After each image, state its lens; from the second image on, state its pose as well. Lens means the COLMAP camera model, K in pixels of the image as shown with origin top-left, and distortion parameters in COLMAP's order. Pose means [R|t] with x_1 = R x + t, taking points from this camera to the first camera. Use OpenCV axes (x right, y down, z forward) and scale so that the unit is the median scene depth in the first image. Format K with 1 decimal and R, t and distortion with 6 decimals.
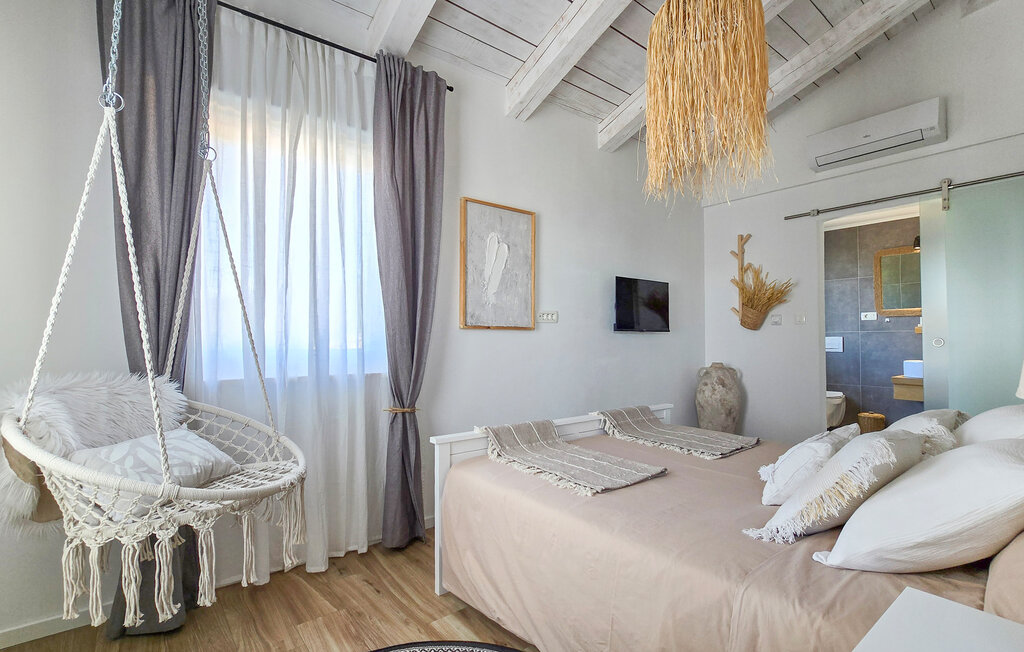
lens RADIAL K [[477.4, 0, 511.3], [0, 477.4, 329.9], [0, 0, 1]] dist [0.000190, -0.000114]
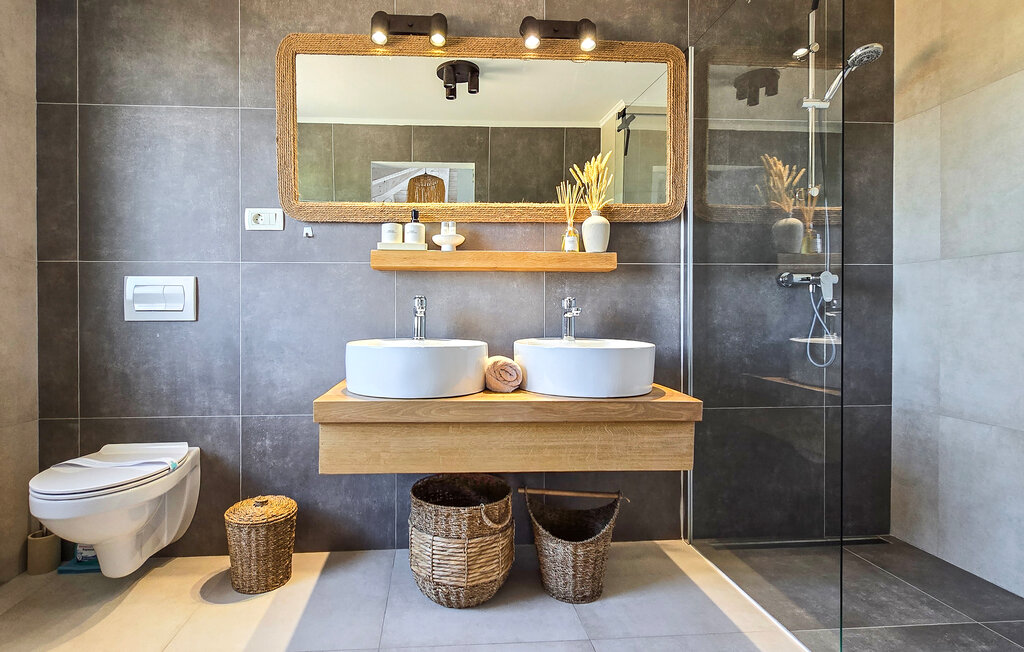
lens RADIAL K [[477.4, 0, 510.4], [0, 477.4, 323.9], [0, 0, 1]] dist [0.000190, -0.000114]
pose [[0.495741, -0.002433, 0.868467, 0.530902], [-0.017916, 0.999755, 0.013028, 0.041349], [-0.868286, -0.022018, 0.495576, 0.662661]]
